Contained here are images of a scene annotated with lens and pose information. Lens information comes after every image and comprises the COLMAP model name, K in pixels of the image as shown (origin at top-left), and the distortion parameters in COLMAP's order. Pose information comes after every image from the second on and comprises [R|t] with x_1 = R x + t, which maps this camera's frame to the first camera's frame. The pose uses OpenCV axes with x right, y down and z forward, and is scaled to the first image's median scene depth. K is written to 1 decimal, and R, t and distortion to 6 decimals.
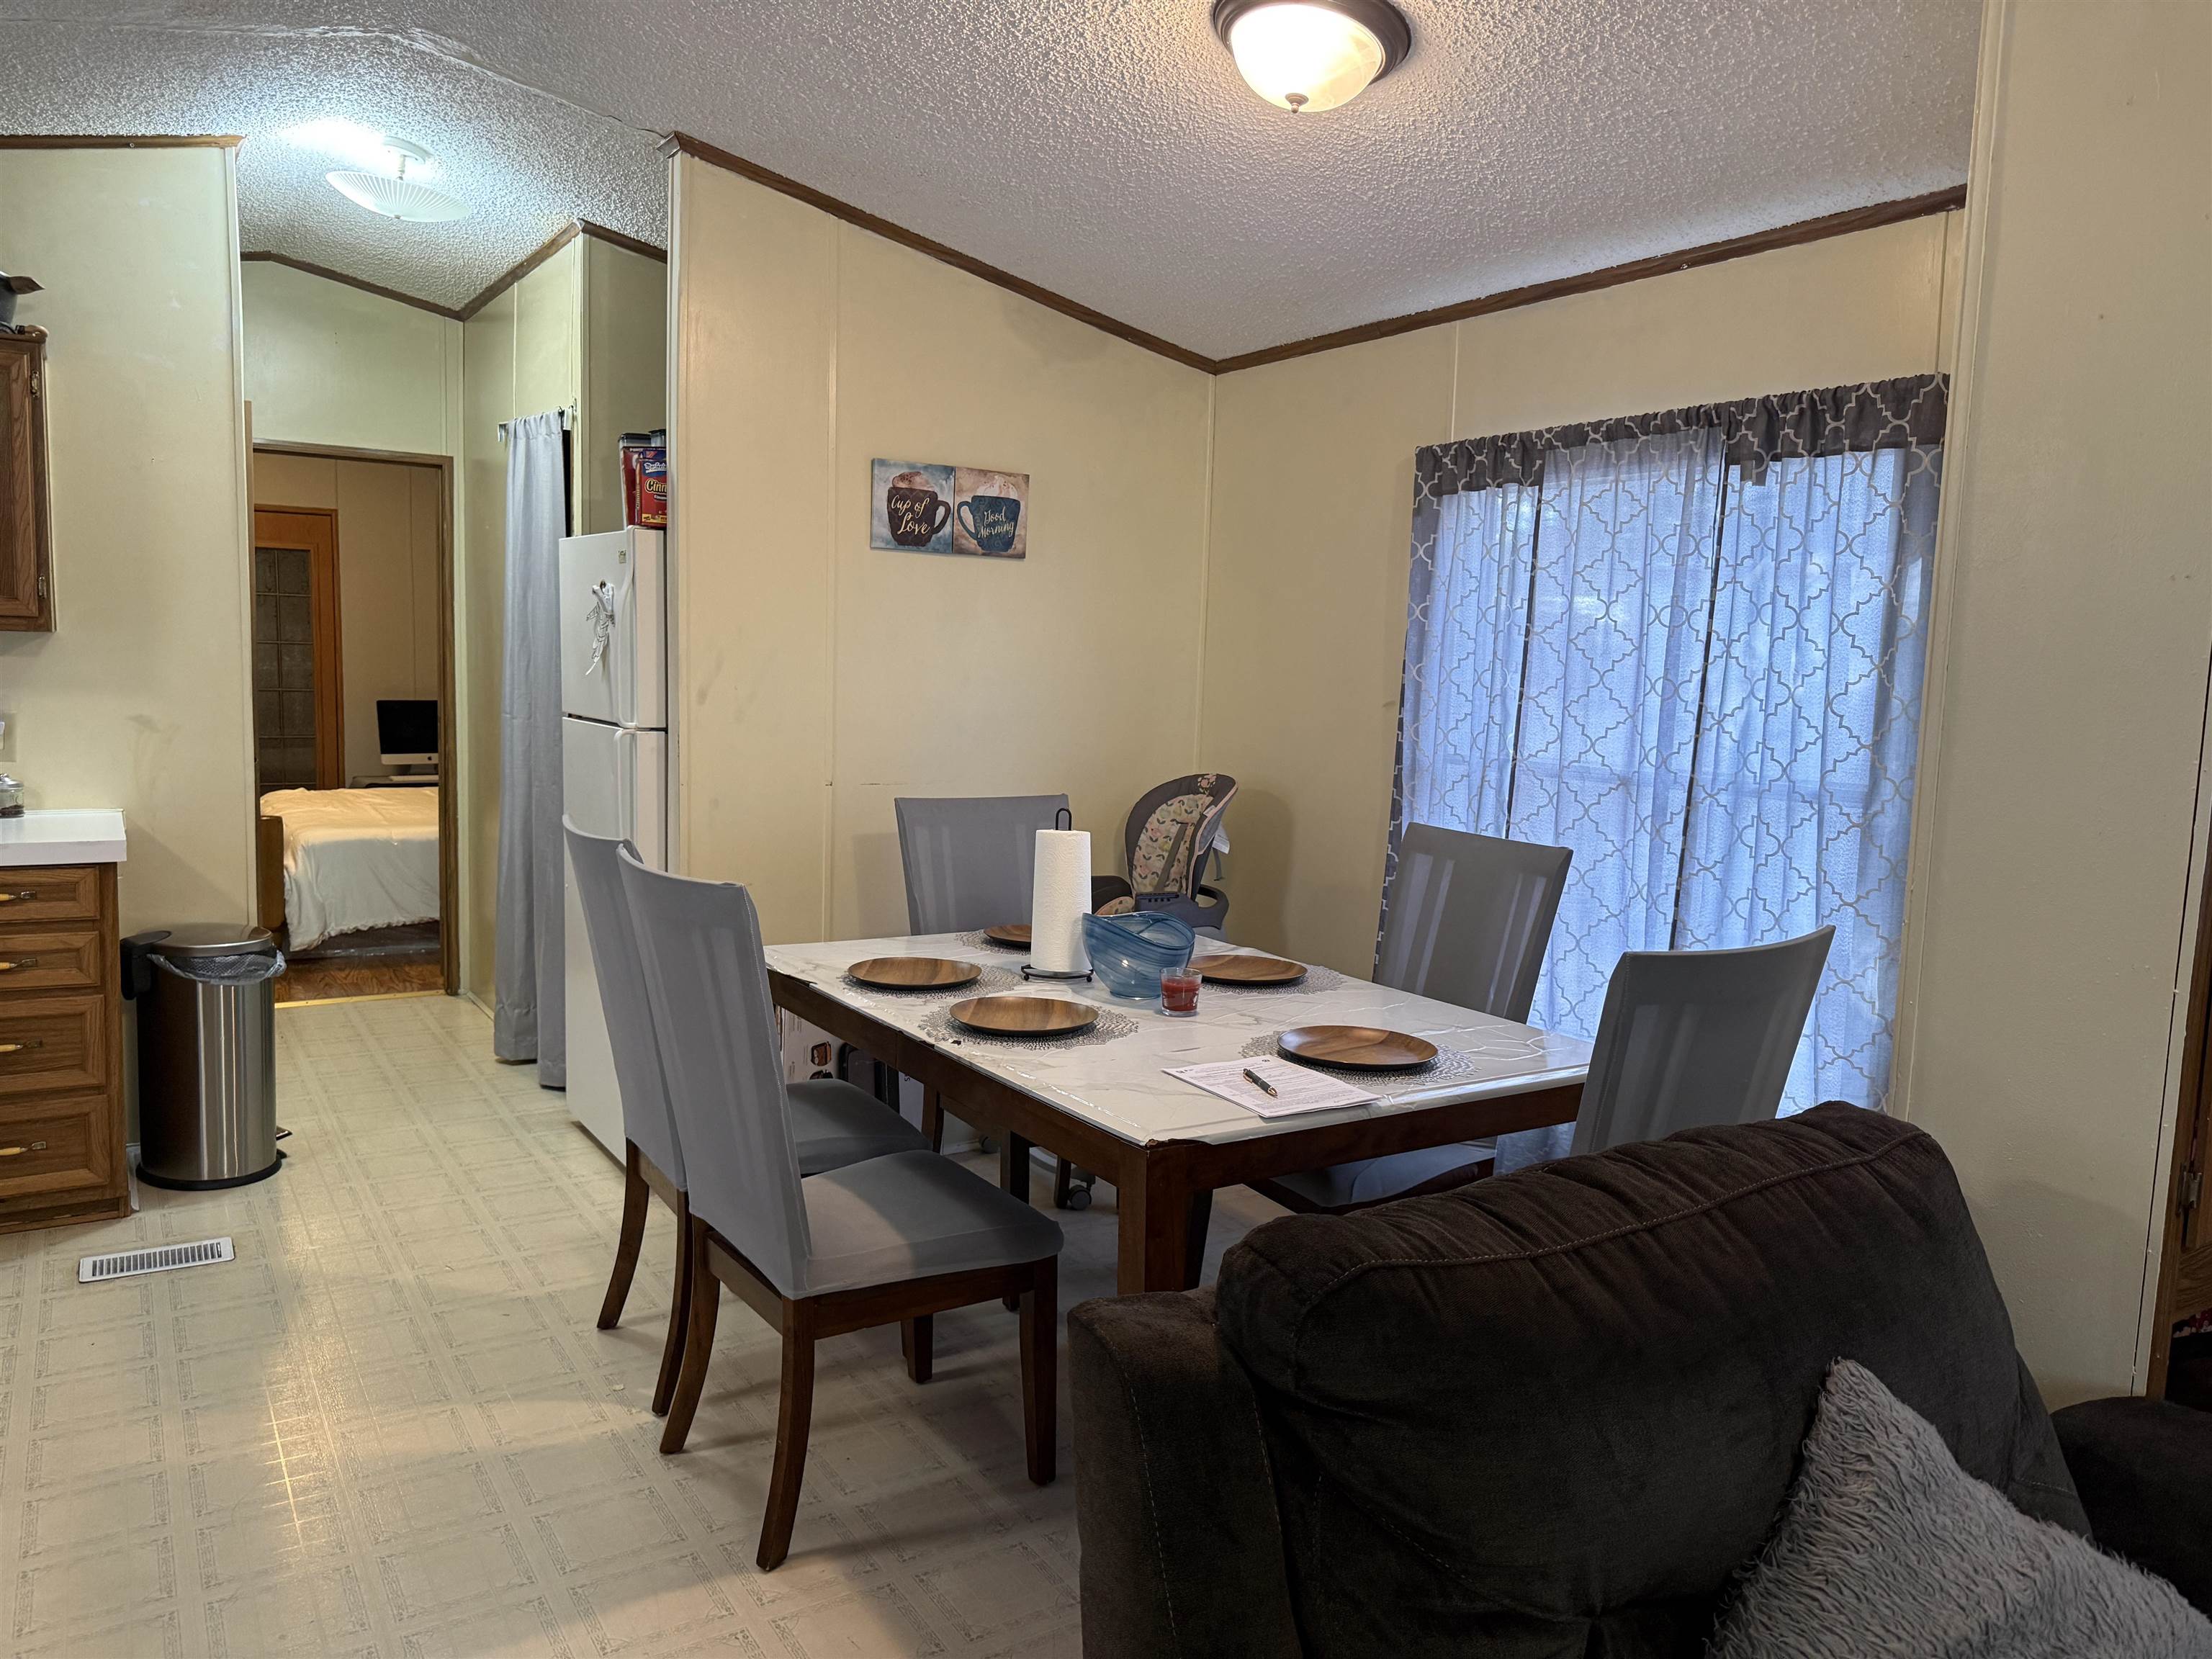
lens RADIAL K [[1544.8, 0, 1106.0], [0, 1544.8, 829.5], [0, 0, 1]] dist [0.007256, -0.039633]
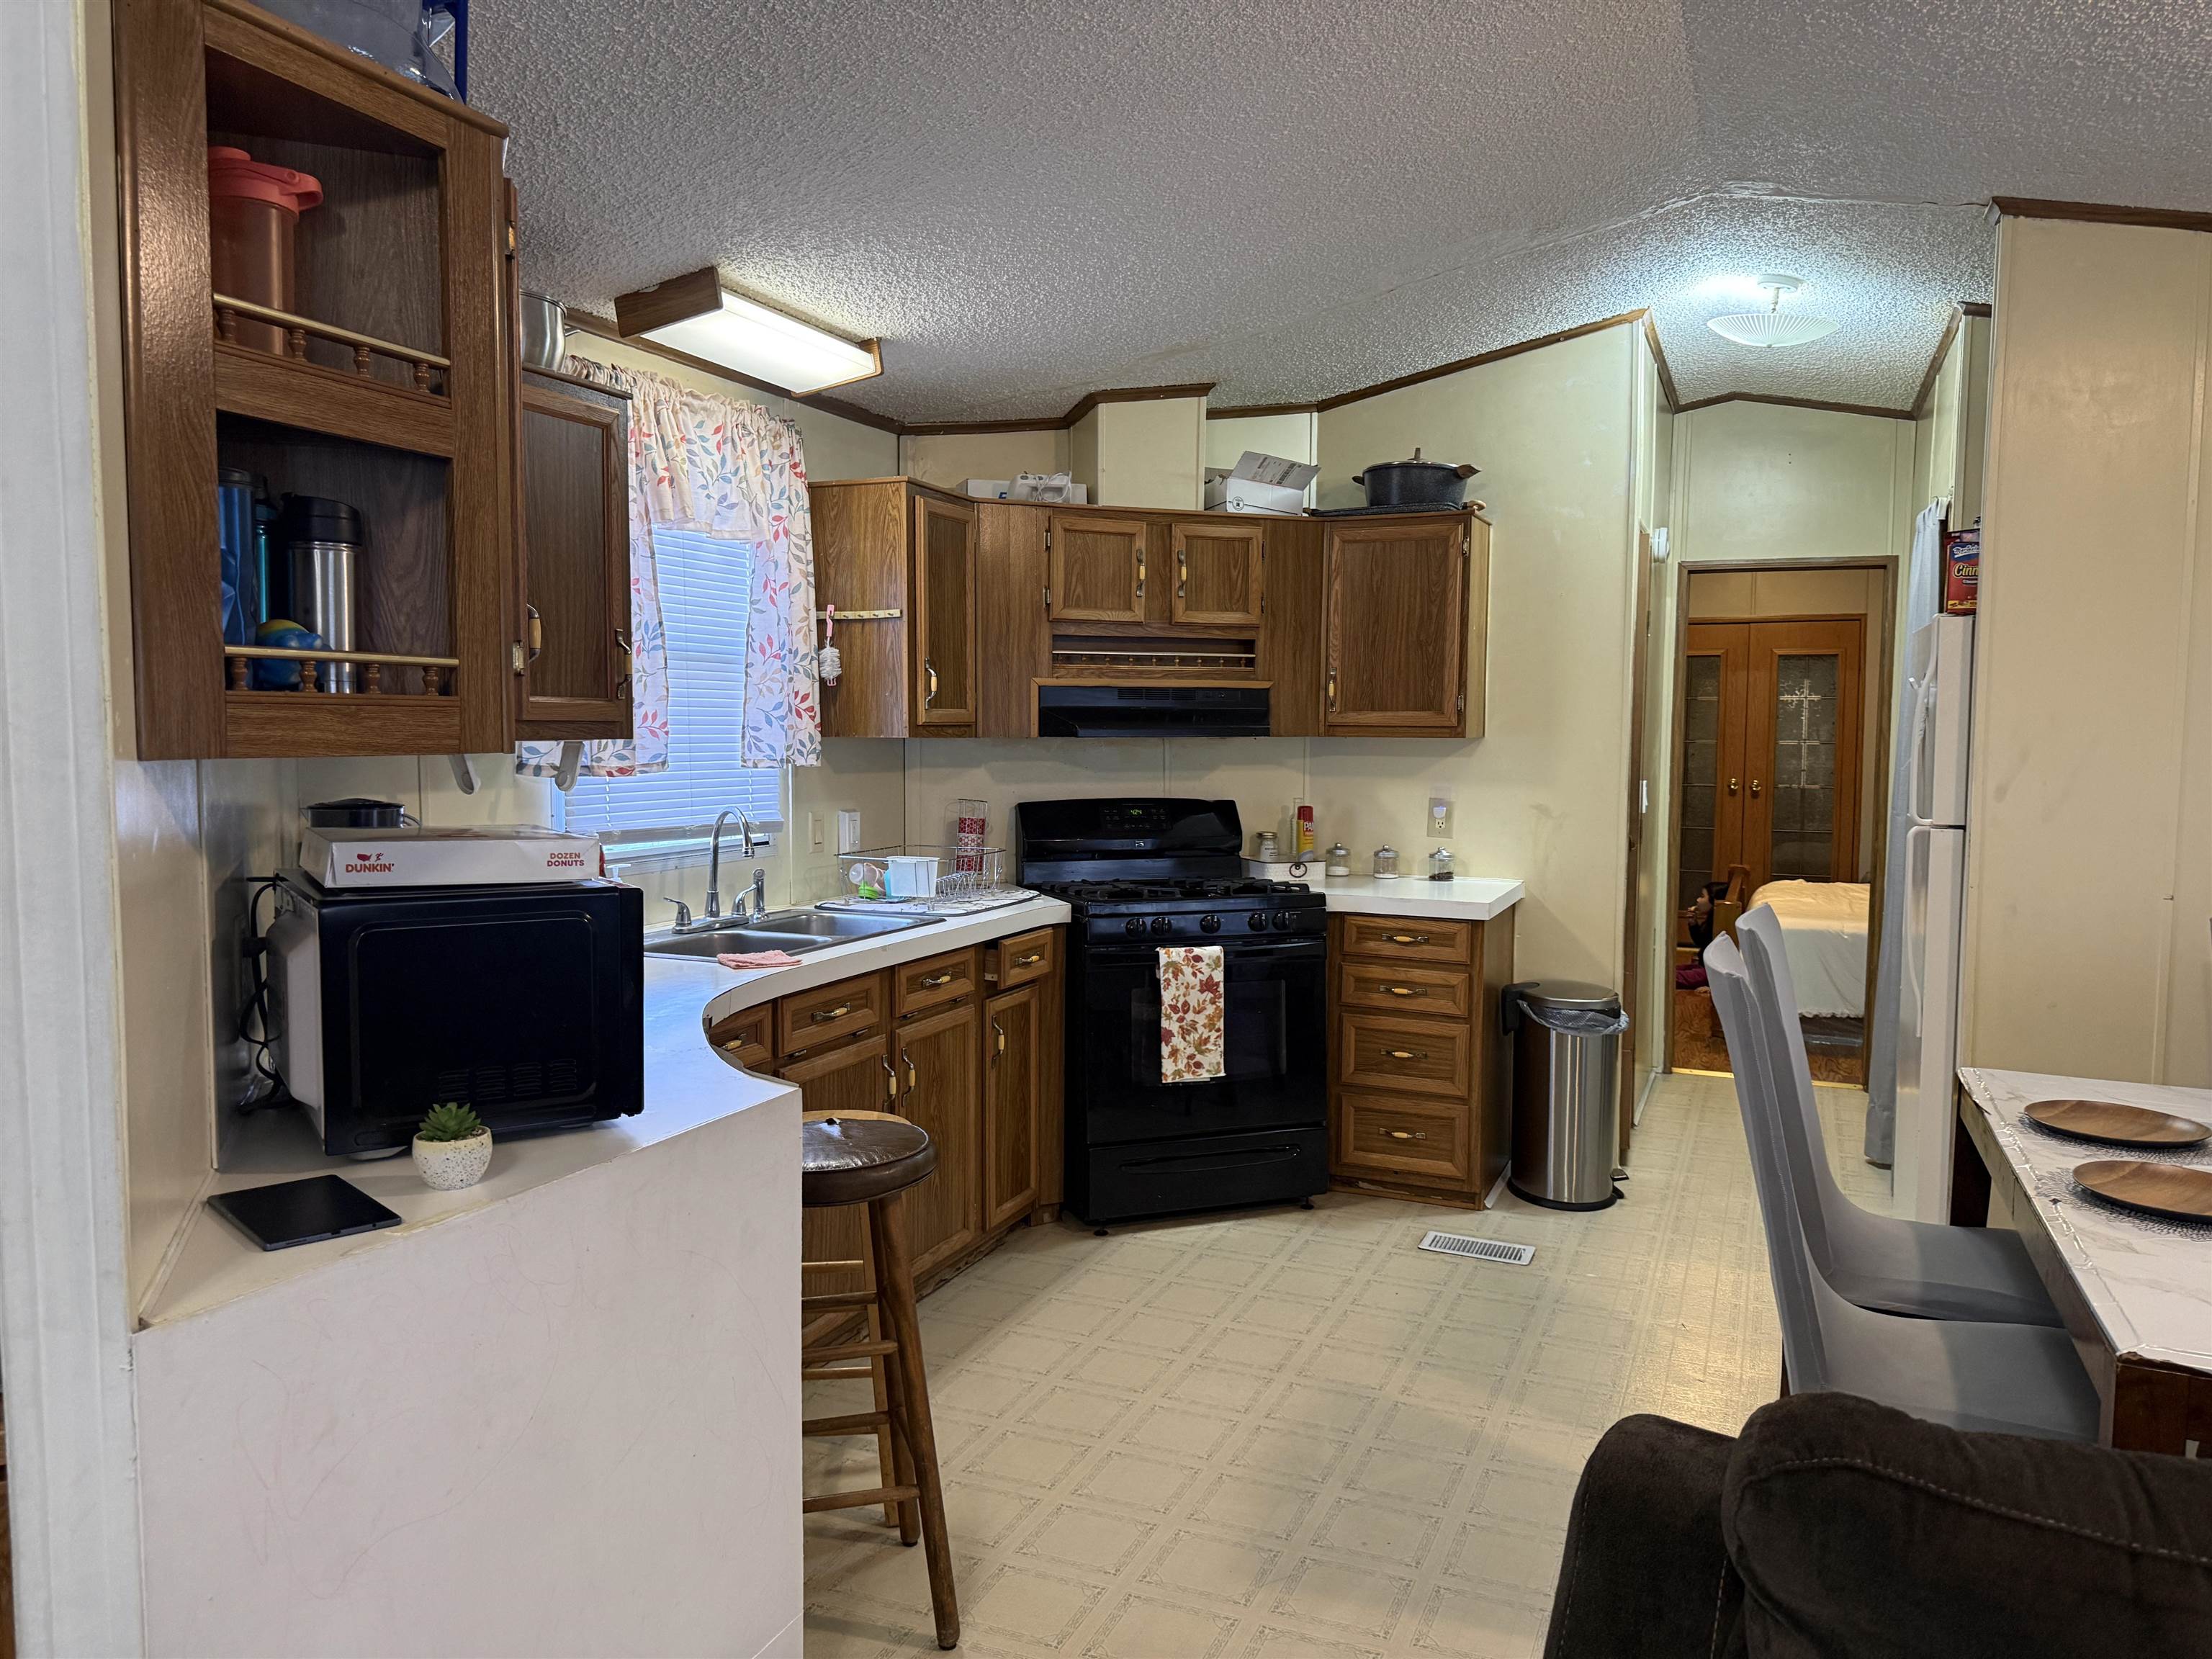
lens RADIAL K [[1519.9, 0, 1106.0], [0, 1519.9, 829.5], [0, 0, 1]] dist [0.063949, -0.103266]
pose [[0.538258, 0.028547, -0.842297, 0.211760], [-0.082780, 0.996384, -0.019130, -0.002867], [0.838705, 0.080022, 0.538675, 0.063892]]
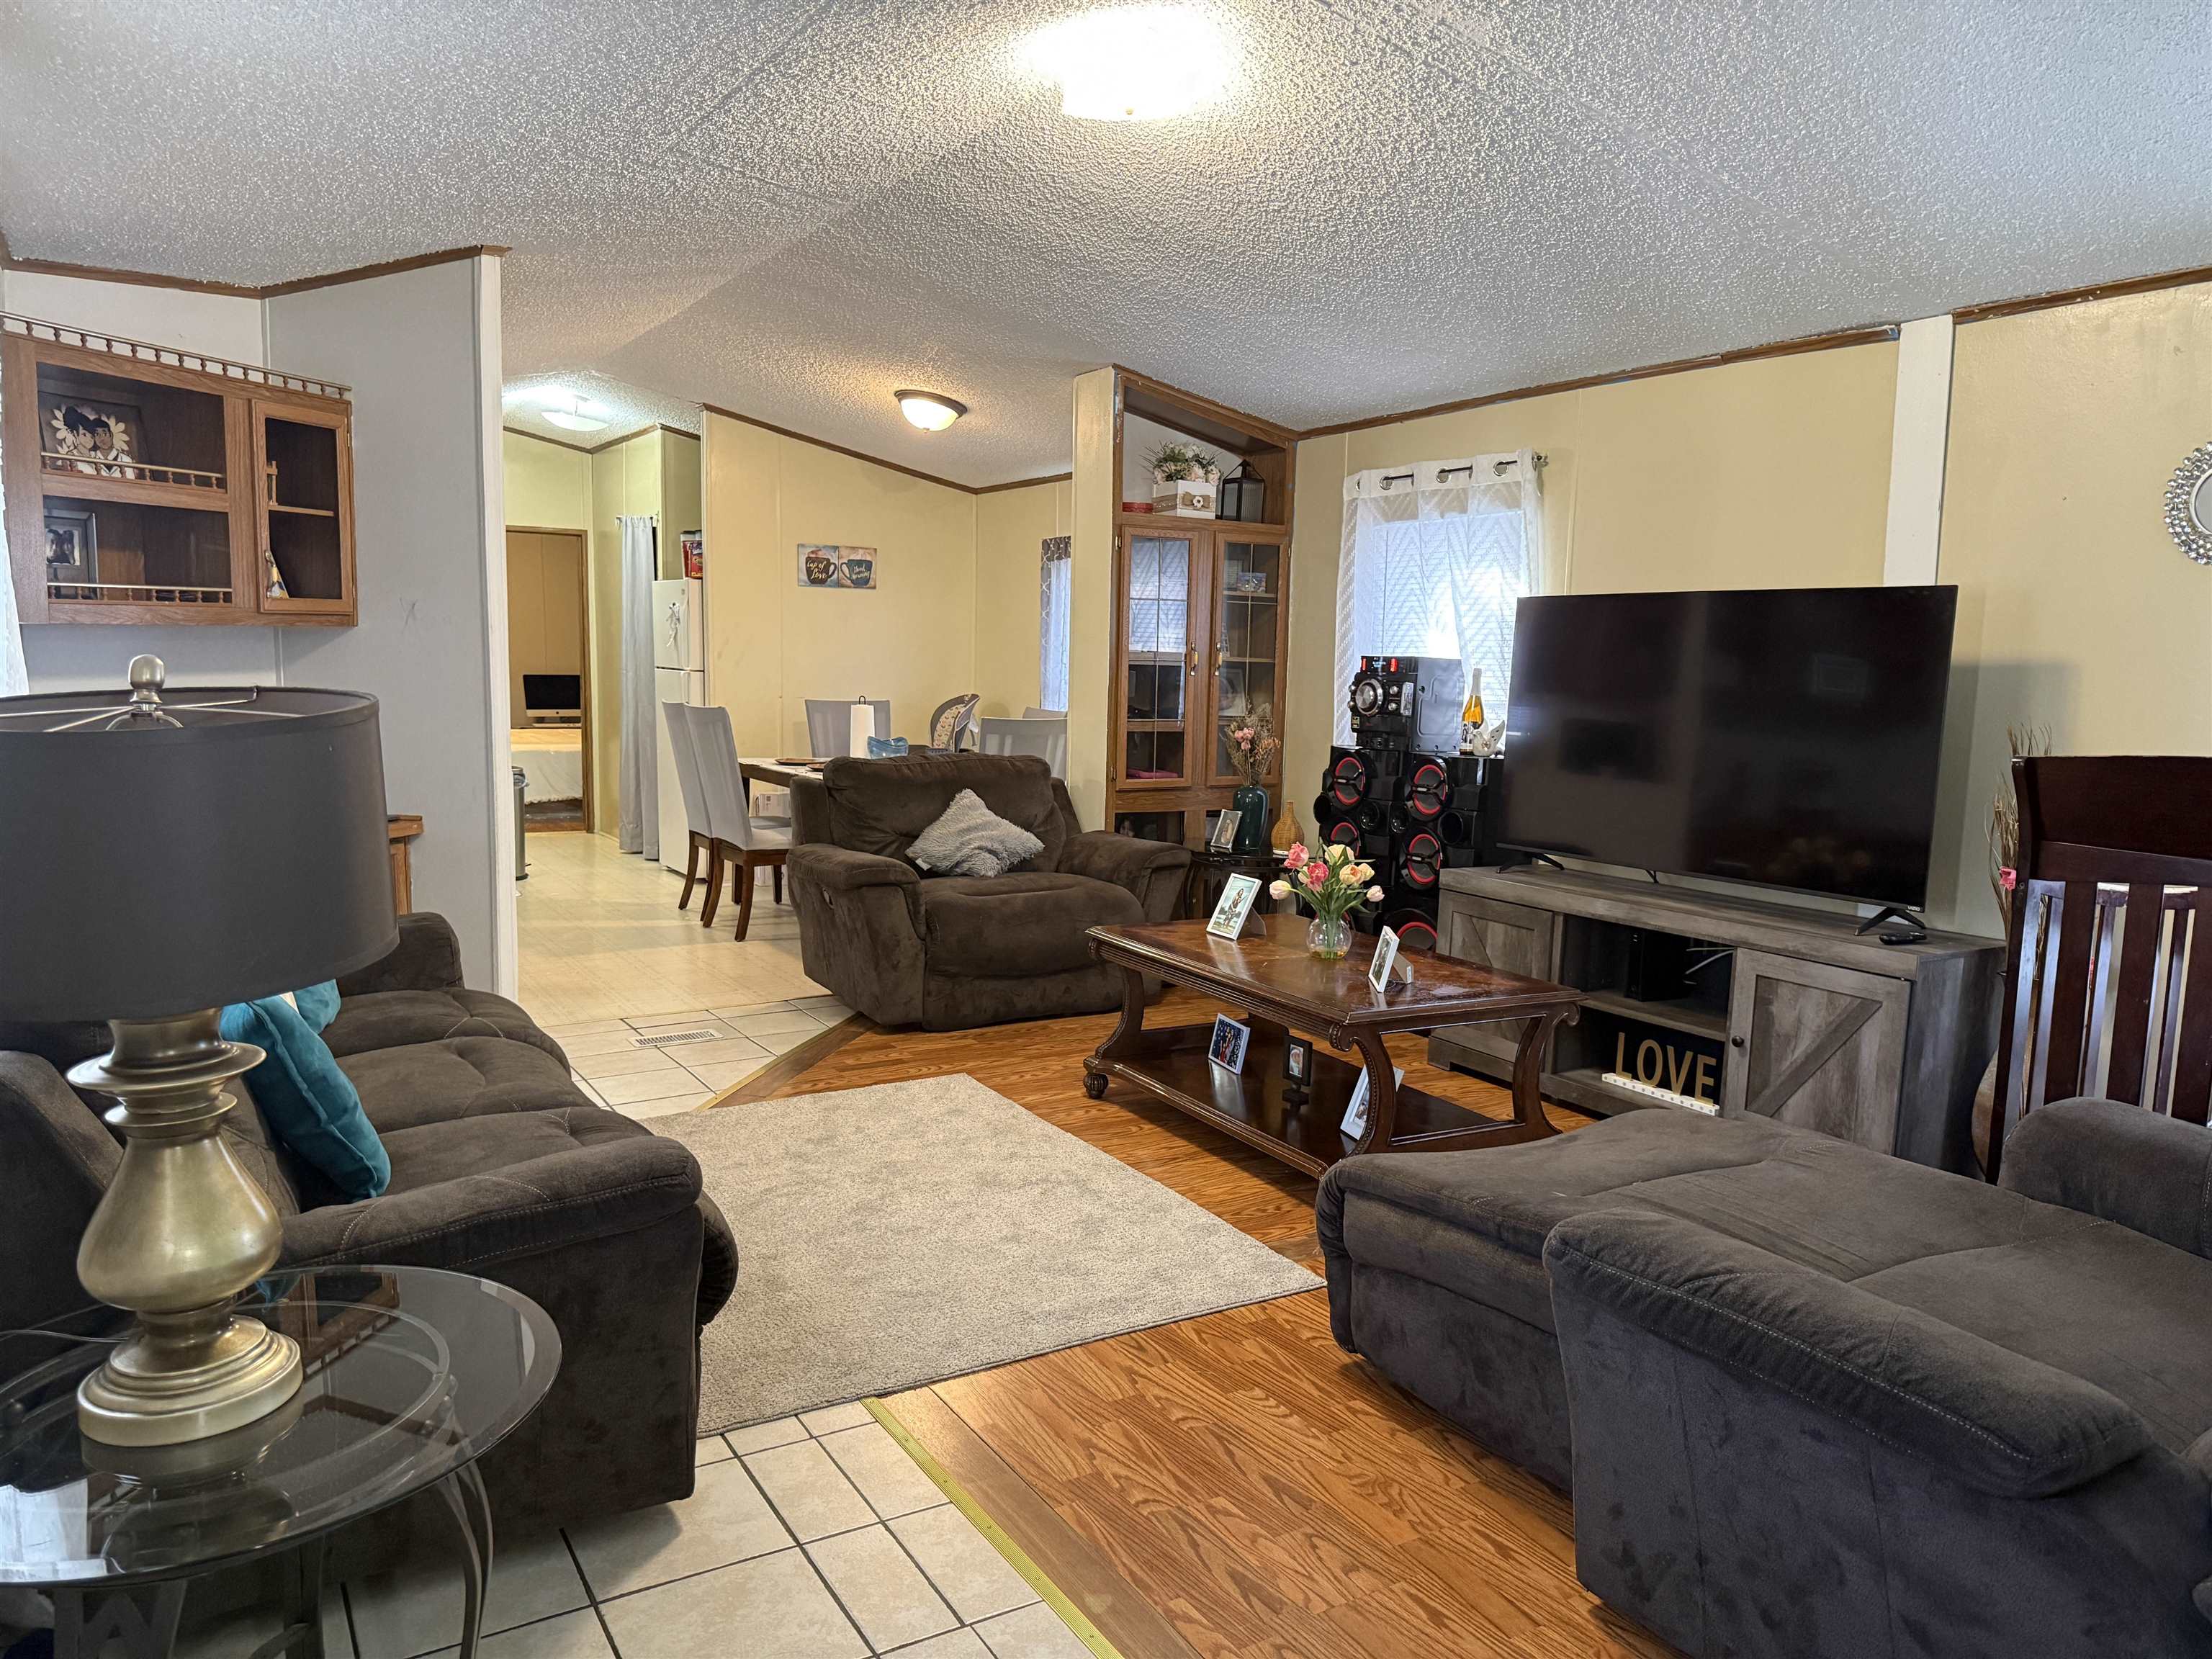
lens RADIAL K [[1555.0, 0, 1097.6], [0, 1555.0, 882.2], [0, 0, 1]] dist [-0.000085, -0.042438]
pose [[0.999194, -0.003253, -0.039997, 0.349792], [0.004683, 0.999350, 0.035731, 0.153647], [0.039855, -0.035890, 0.998561, -1.153821]]
